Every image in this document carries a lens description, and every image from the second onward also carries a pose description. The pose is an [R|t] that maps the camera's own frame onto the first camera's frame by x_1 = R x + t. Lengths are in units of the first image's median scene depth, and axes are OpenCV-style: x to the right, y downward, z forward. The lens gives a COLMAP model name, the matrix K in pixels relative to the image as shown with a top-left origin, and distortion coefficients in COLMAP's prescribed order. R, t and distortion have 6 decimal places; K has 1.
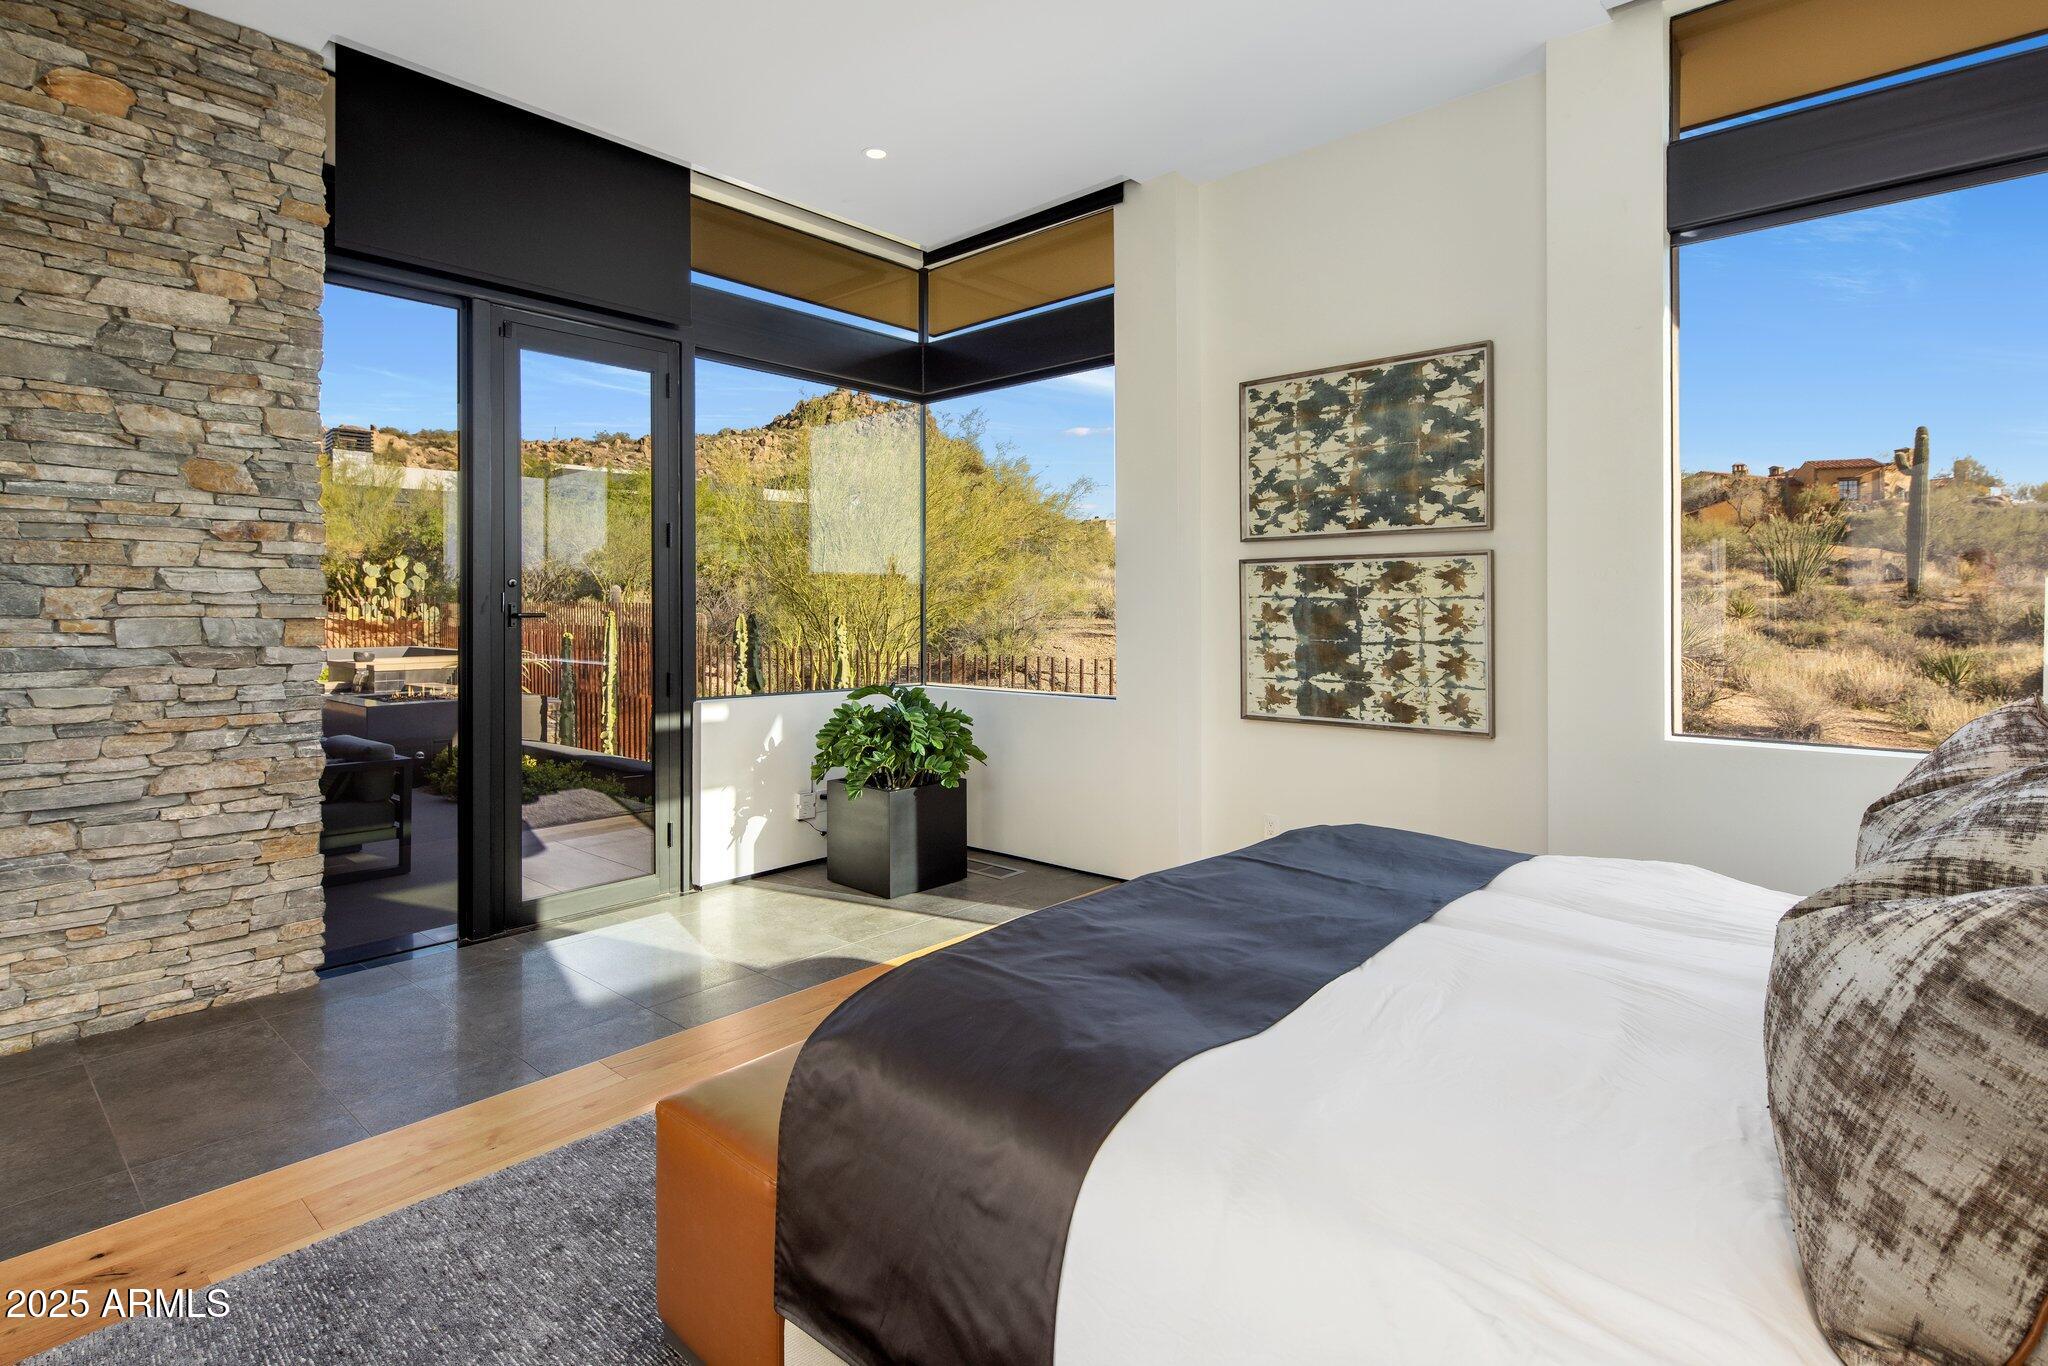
lens RADIAL K [[1005.0, 0, 1054.7], [0, 1005.0, 608.2], [0, 0, 1]] dist [0.003407, 0.000319]
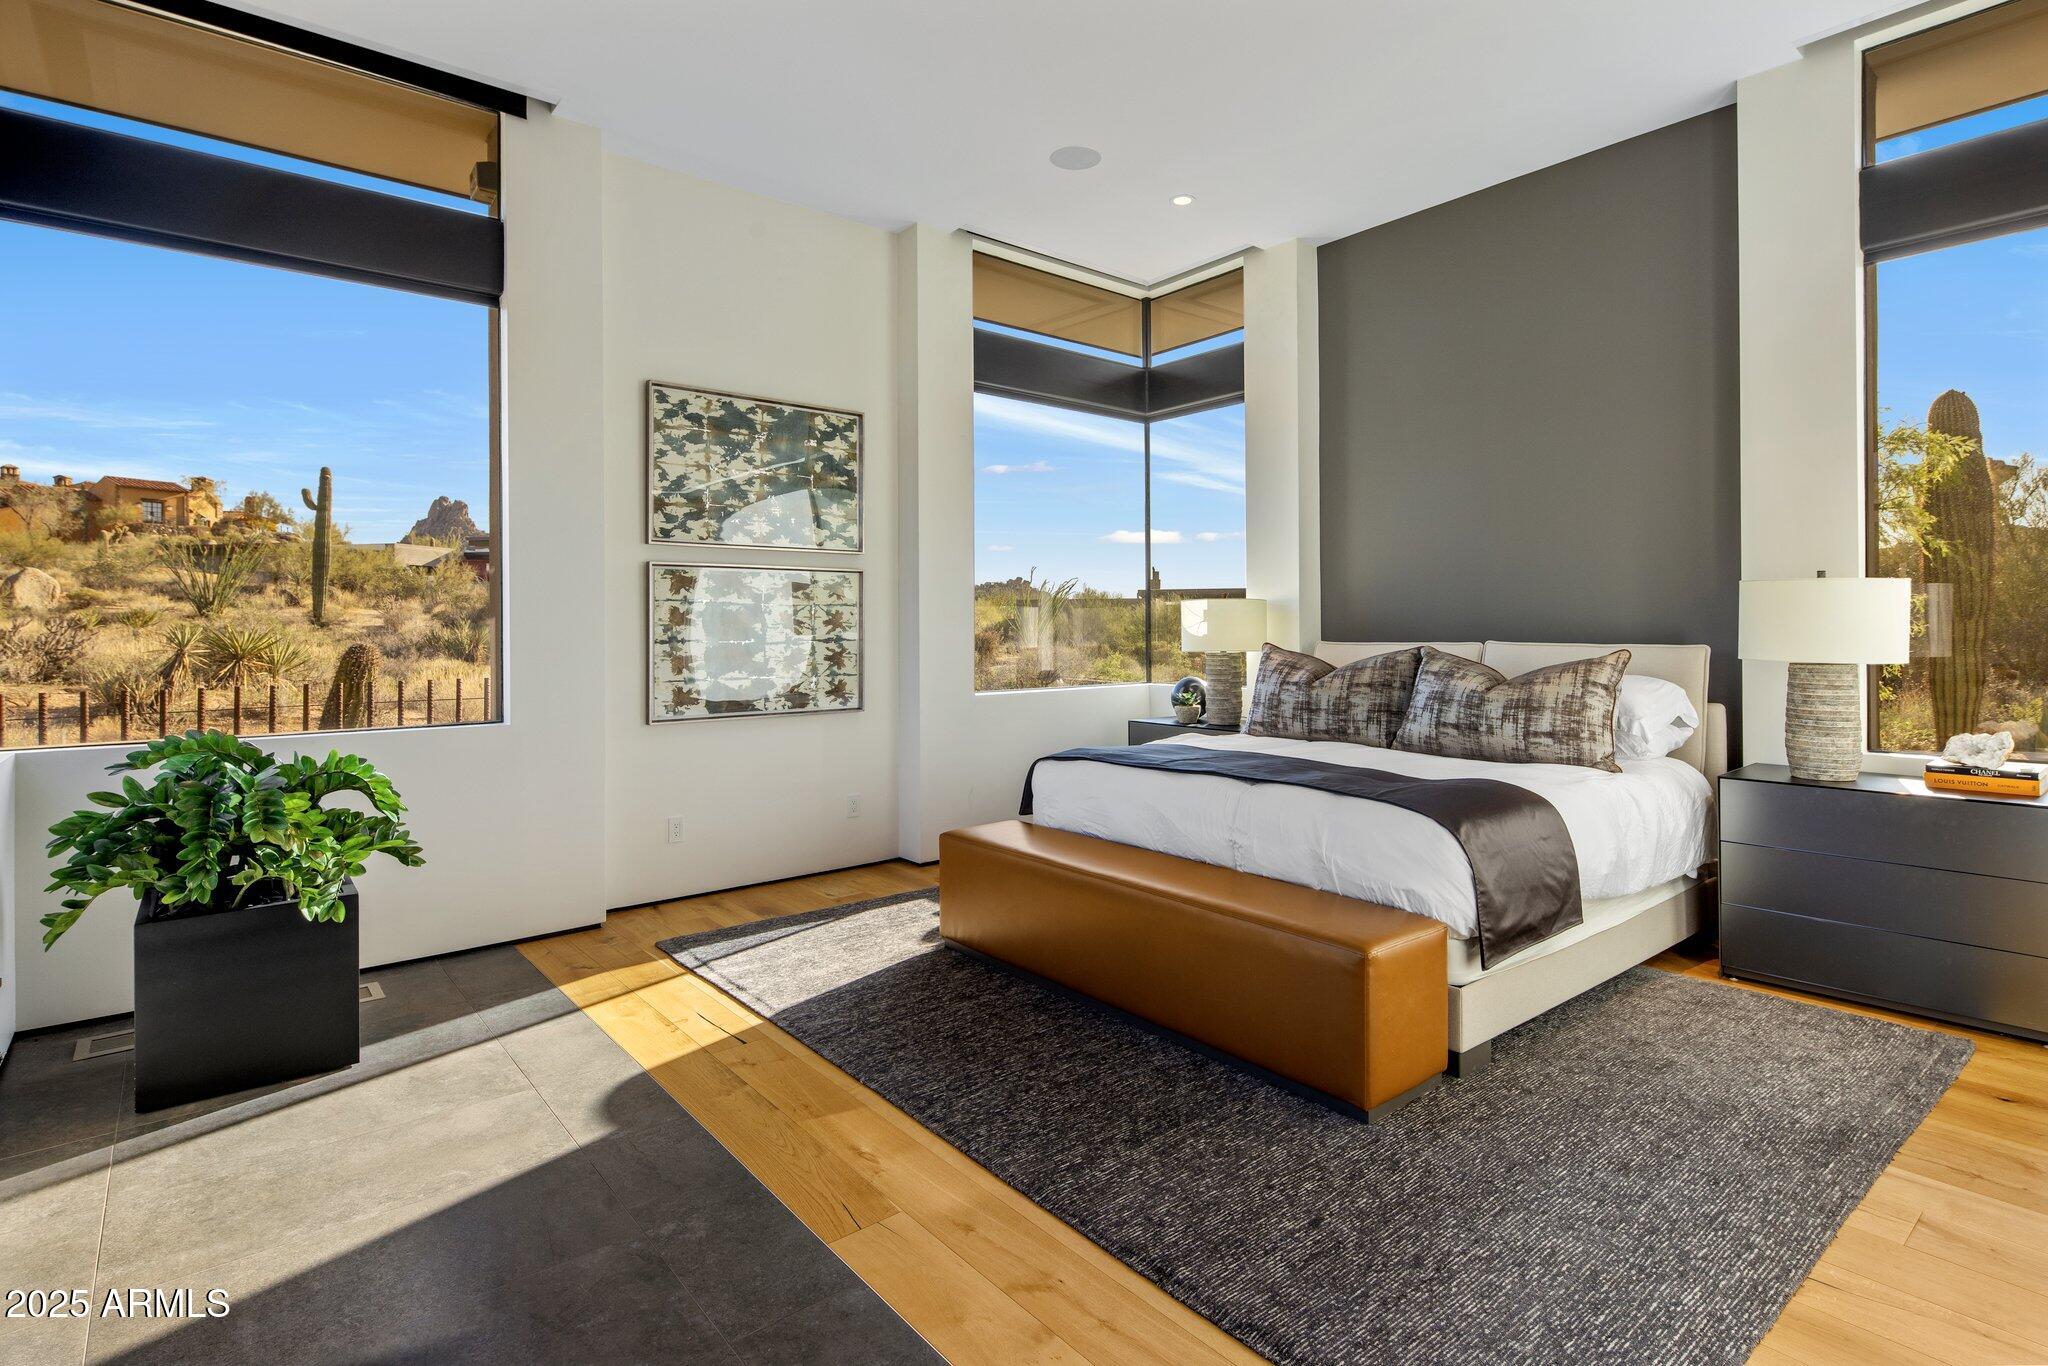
lens RADIAL K [[1007.5, 0, 1009.6], [0, 1007.5, 629.4], [0, 0, 1]] dist [0.002124, 0.000371]
pose [[0.169705, 0.001116, 0.985494, -0.766299], [0.003963, 0.999990, -0.001815, 0.021991], [-0.985487, 0.004214, 0.169699, 0.523614]]
